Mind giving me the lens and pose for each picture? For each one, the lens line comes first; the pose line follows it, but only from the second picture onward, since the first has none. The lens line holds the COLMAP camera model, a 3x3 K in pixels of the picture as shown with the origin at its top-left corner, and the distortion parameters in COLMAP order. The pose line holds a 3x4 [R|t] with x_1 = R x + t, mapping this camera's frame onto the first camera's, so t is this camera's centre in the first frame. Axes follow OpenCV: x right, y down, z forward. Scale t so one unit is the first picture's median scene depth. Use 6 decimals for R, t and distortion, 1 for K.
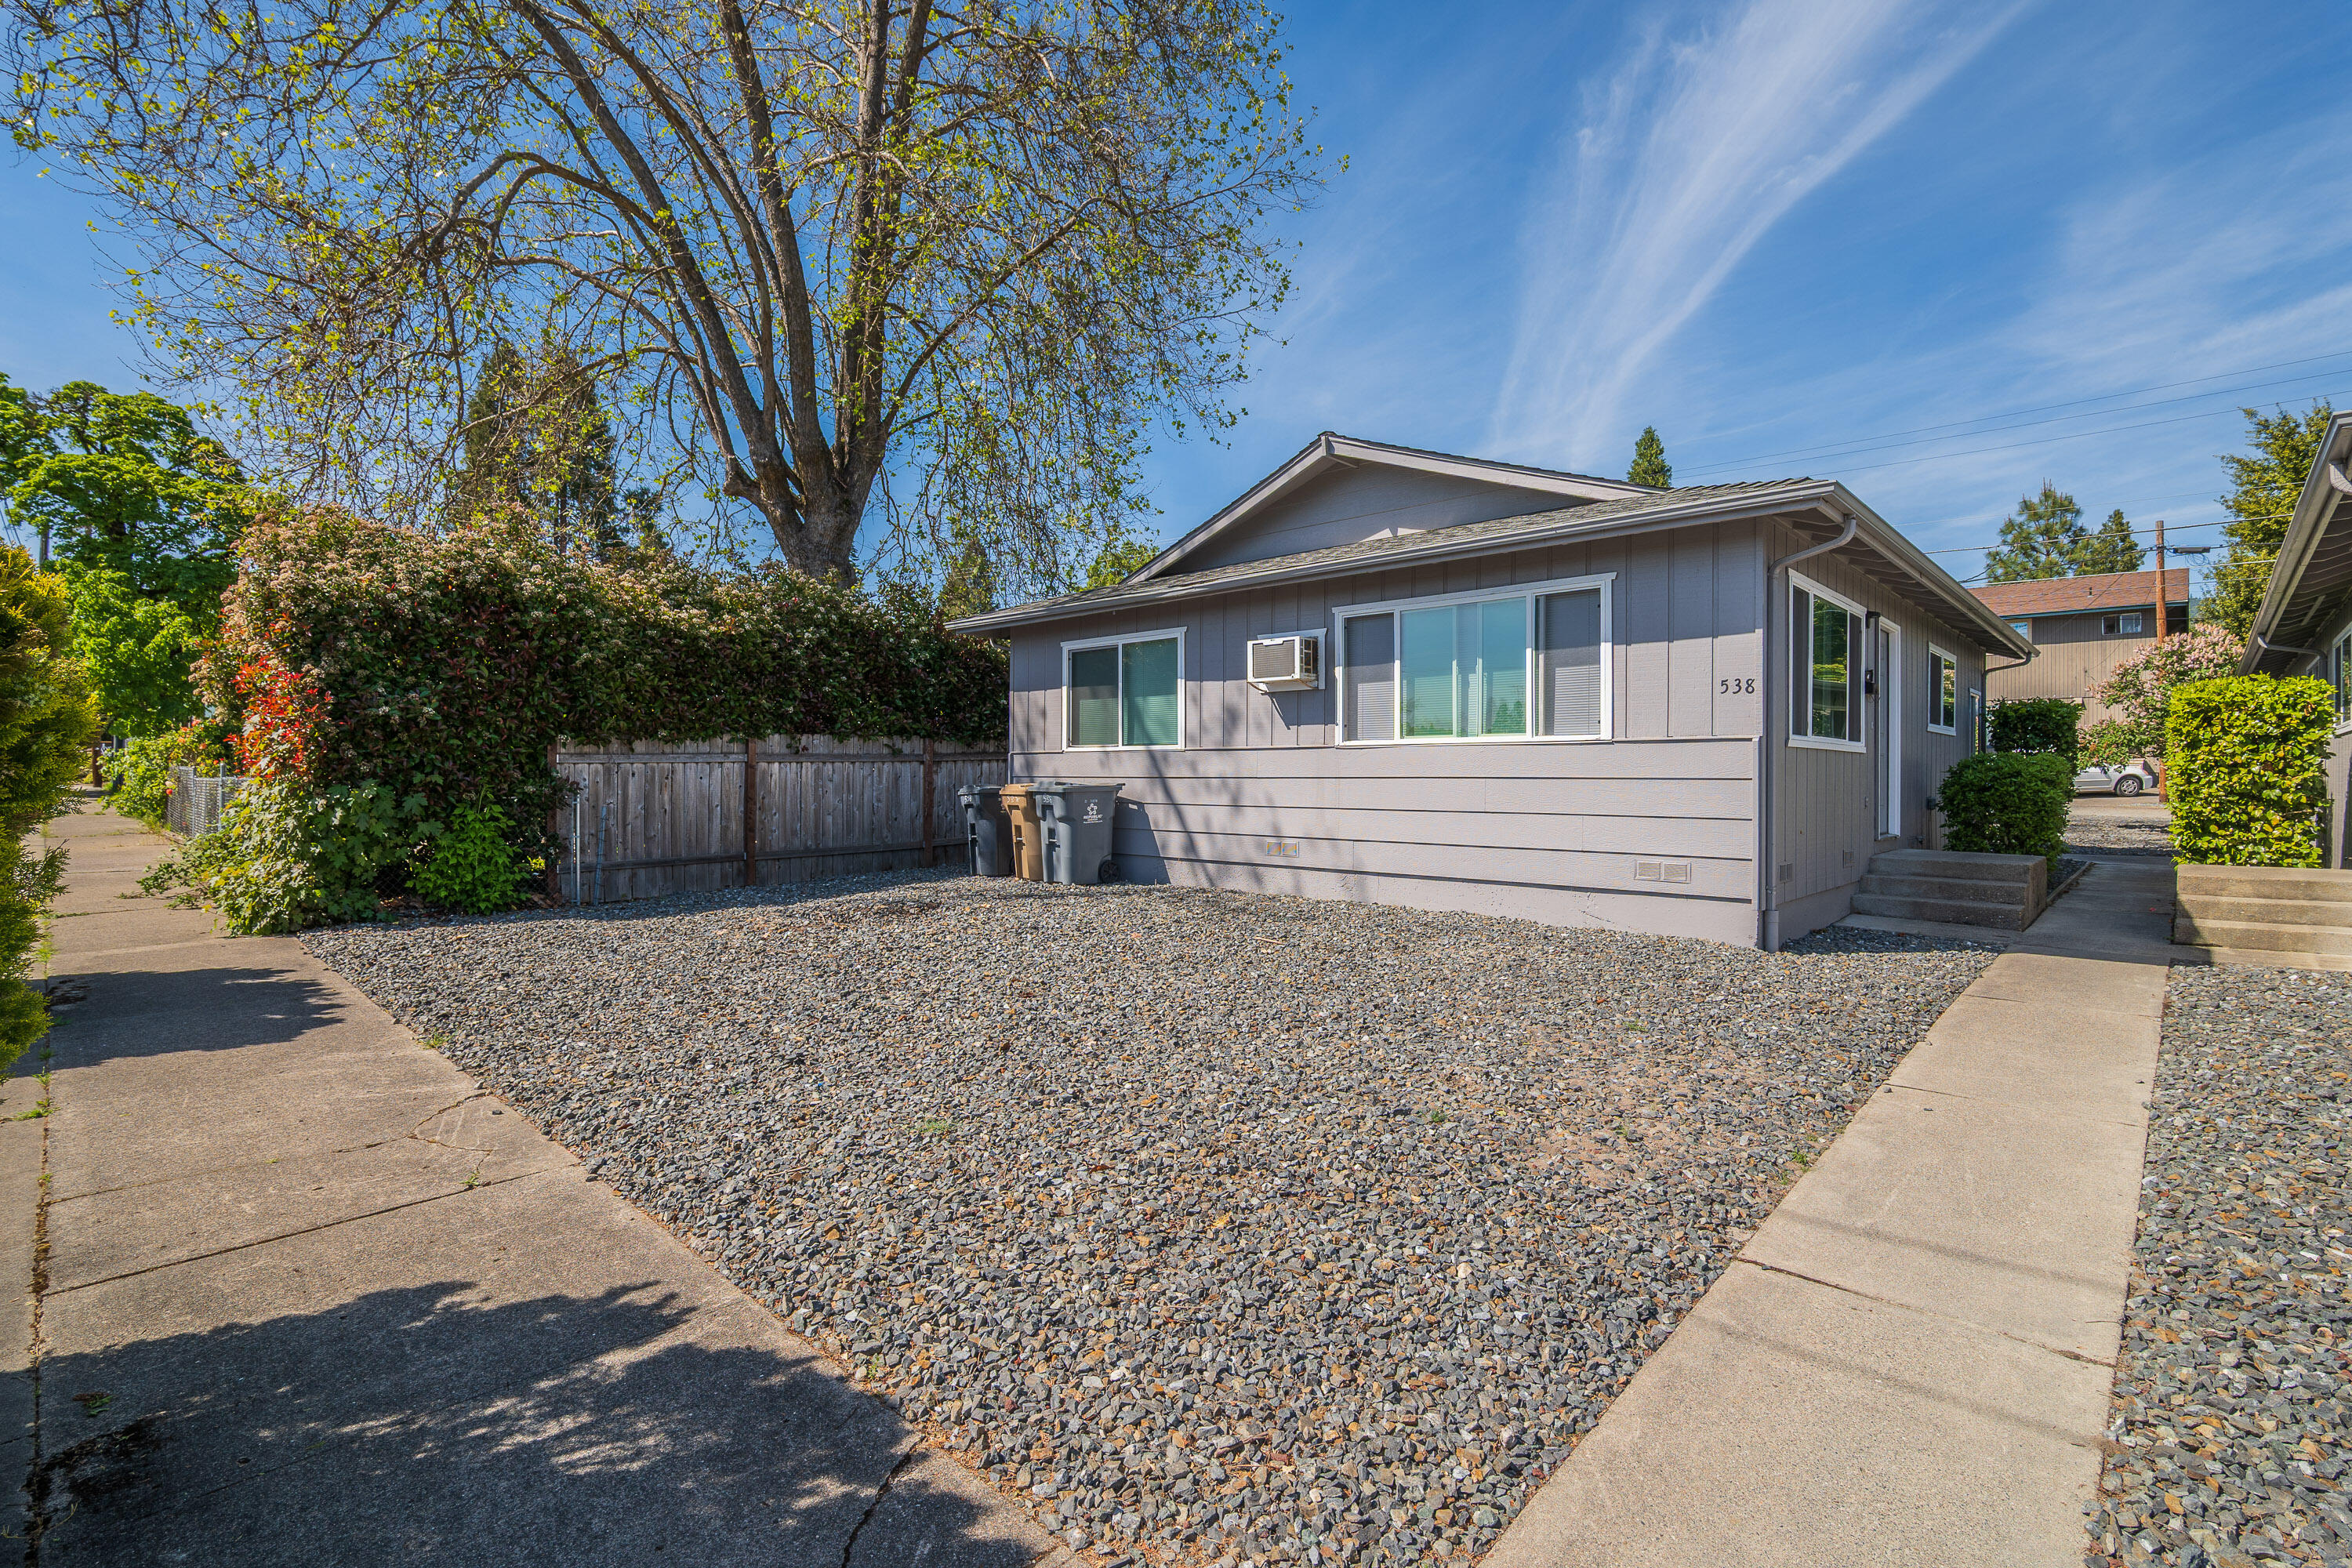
lens RADIAL K [[1105.9, 0, 1176.0], [0, 1105.9, 784.0], [0, 0, 1]] dist [-0.003229, -0.000851]
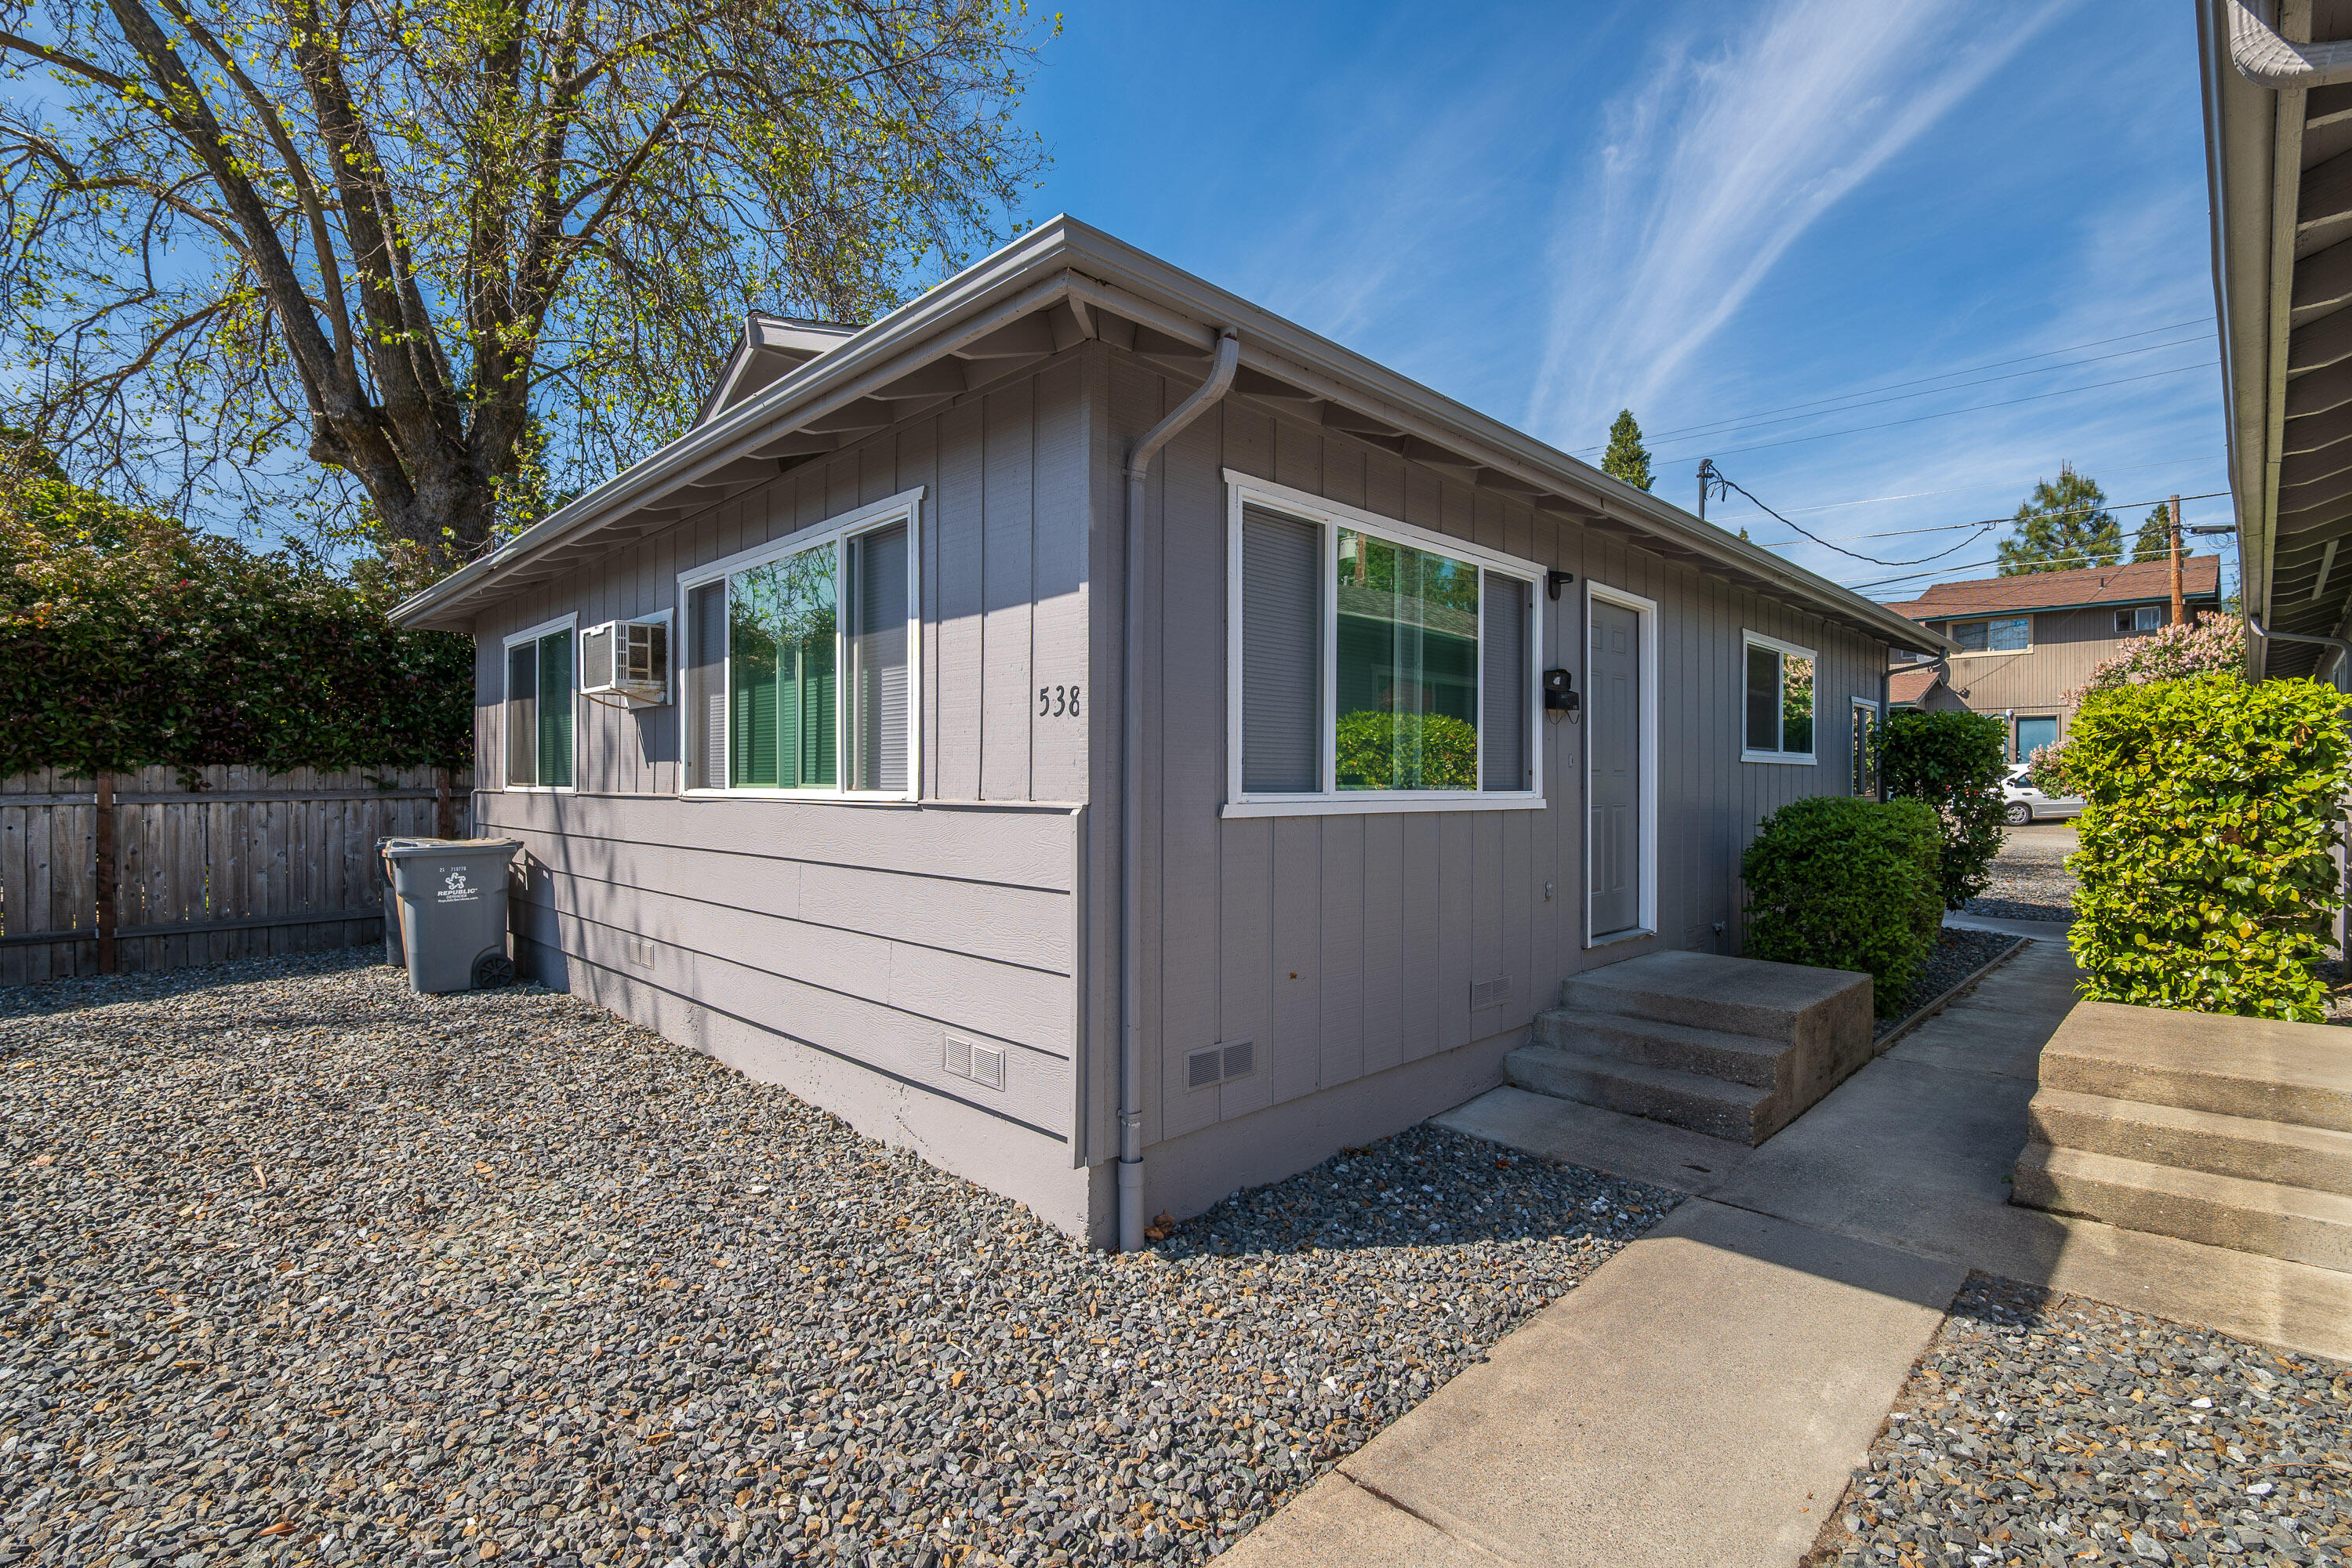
lens RADIAL K [[1087.6, 0, 1176.0], [0, 1087.6, 784.0], [0, 0, 1]] dist [-0.014653, 0.000624]
pose [[0.999077, 0.000021, -0.042946, 0.392412], [-0.000195, 0.999992, -0.004057, -0.033869], [0.042946, 0.004061, 0.999069, 0.352562]]
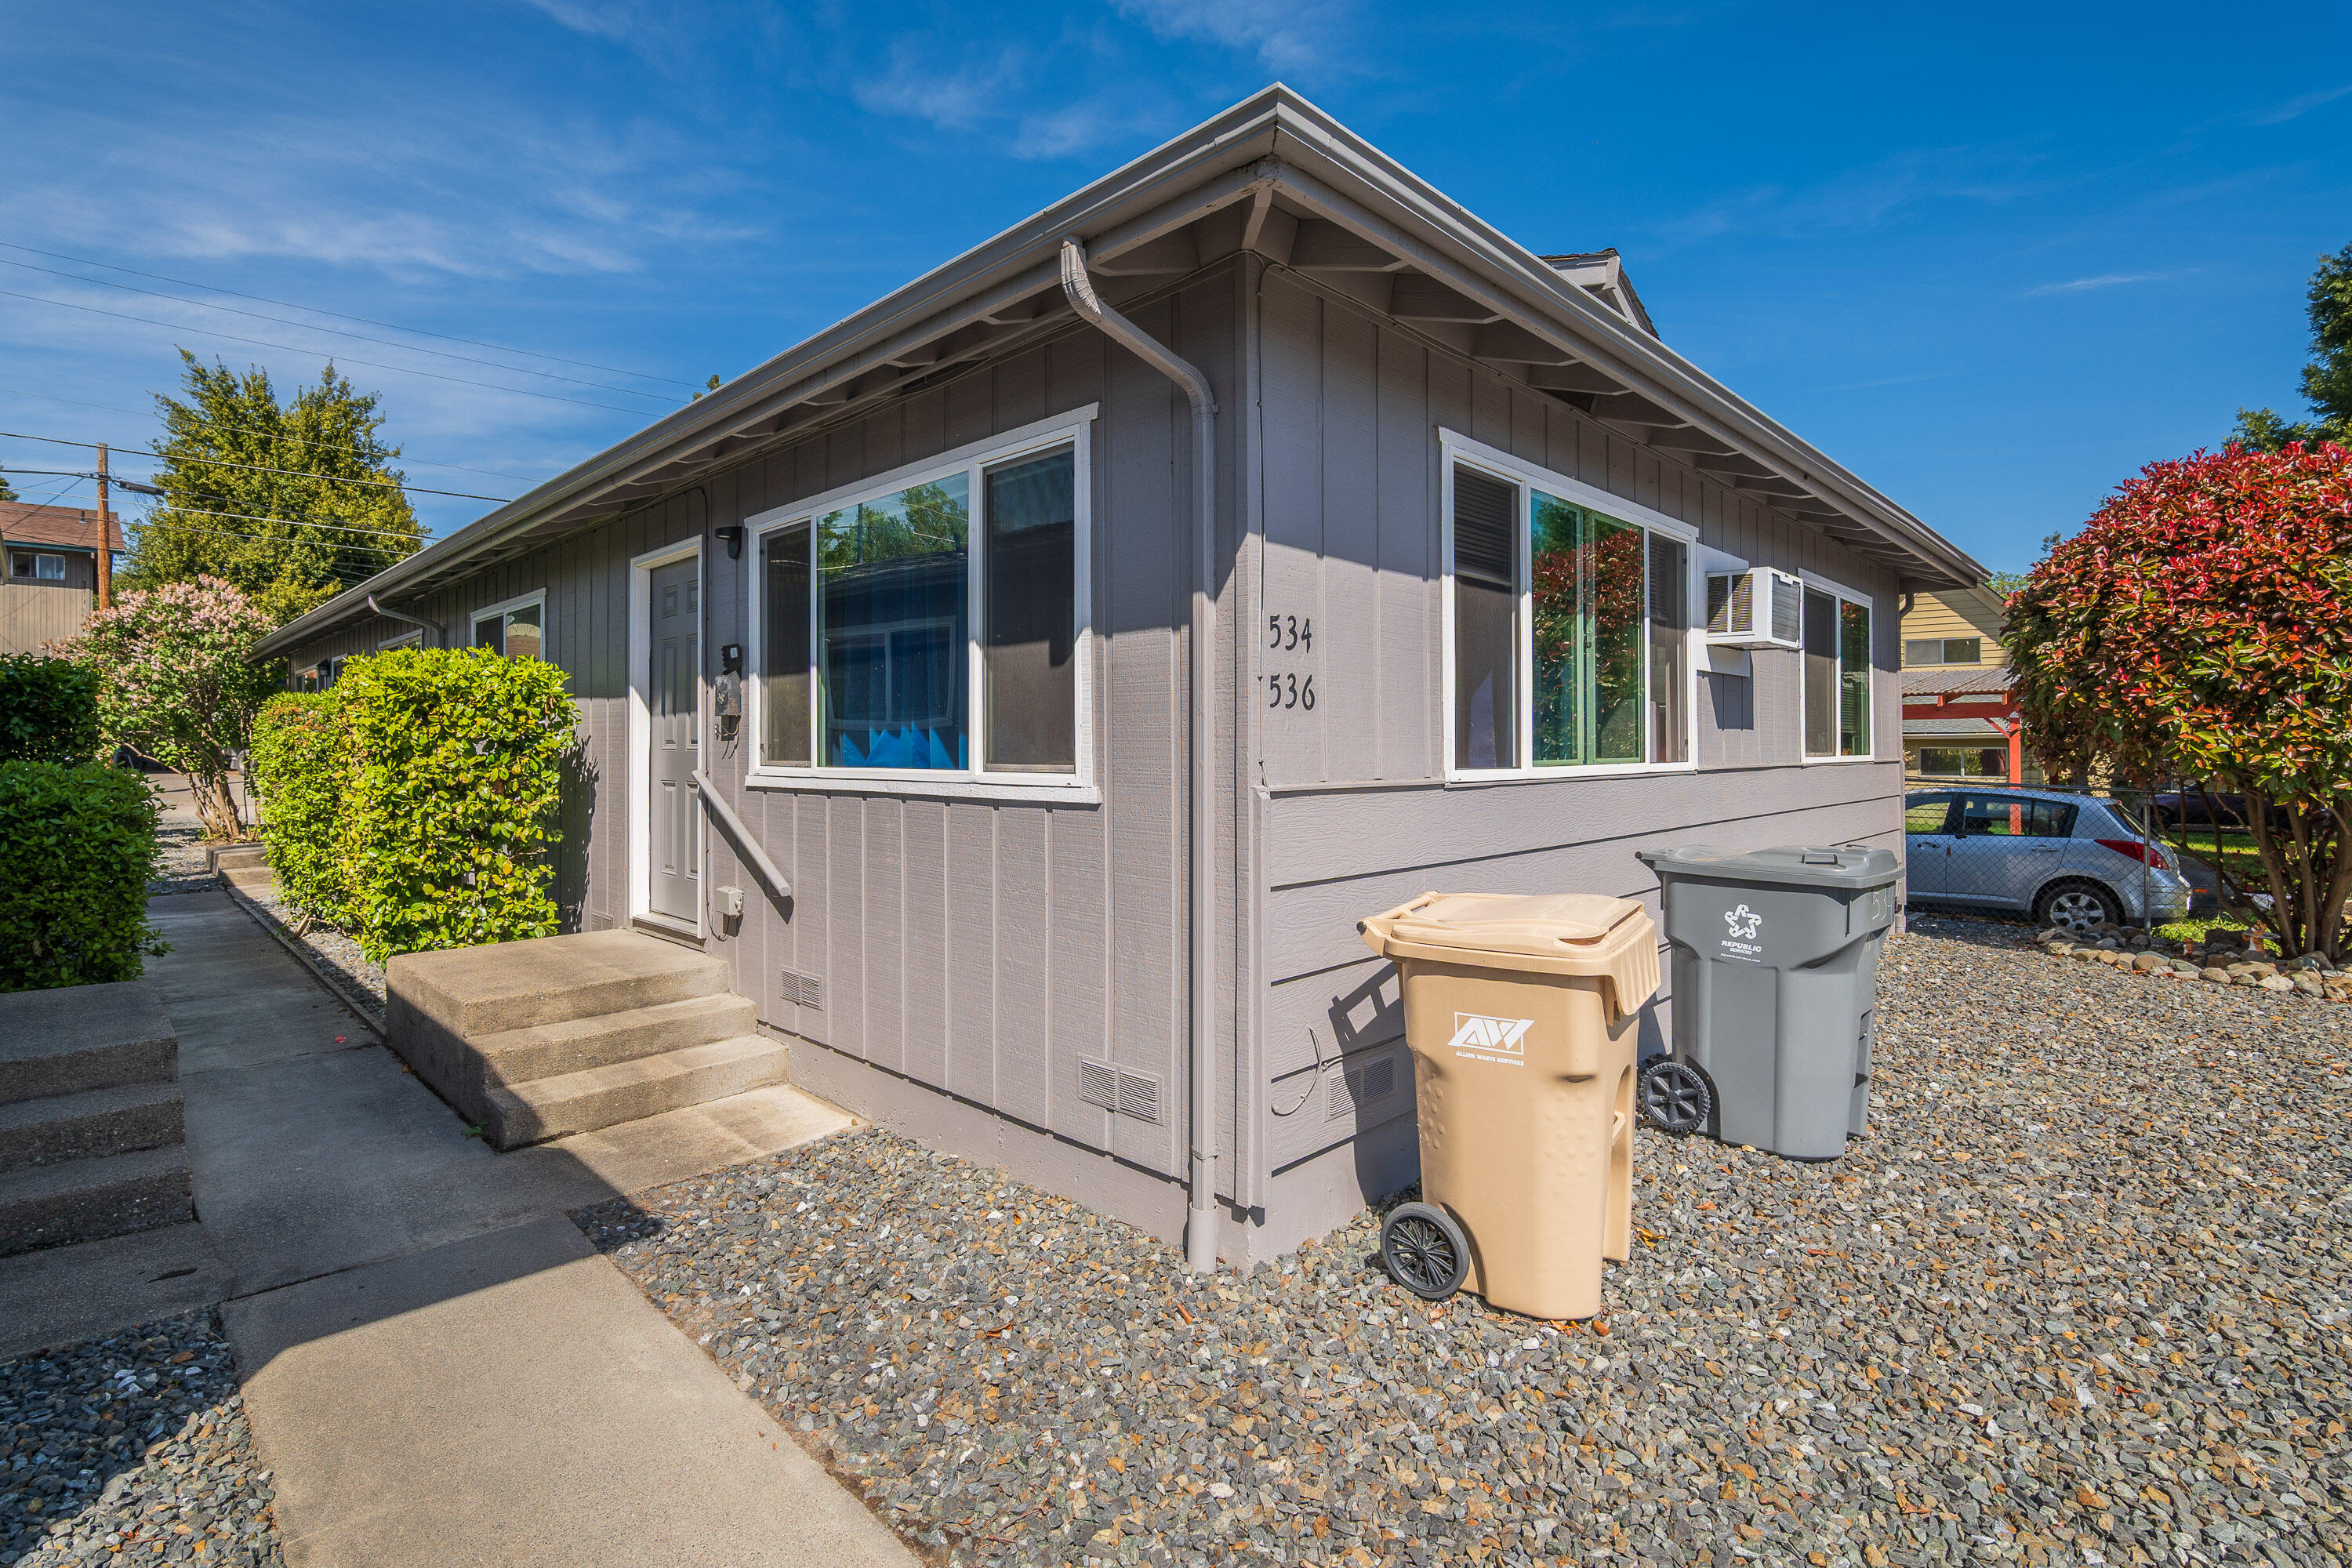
lens RADIAL K [[1104.5, 0, 1171.6], [0, 1104.5, 745.7], [0, 0, 1]] dist [-0.012945, 0.000590]
pose [[0.028209, -0.001979, 0.999600, 0.286978], [0.007676, 0.999969, 0.001763, -0.032992], [-0.999573, 0.007623, 0.028223, 0.483542]]
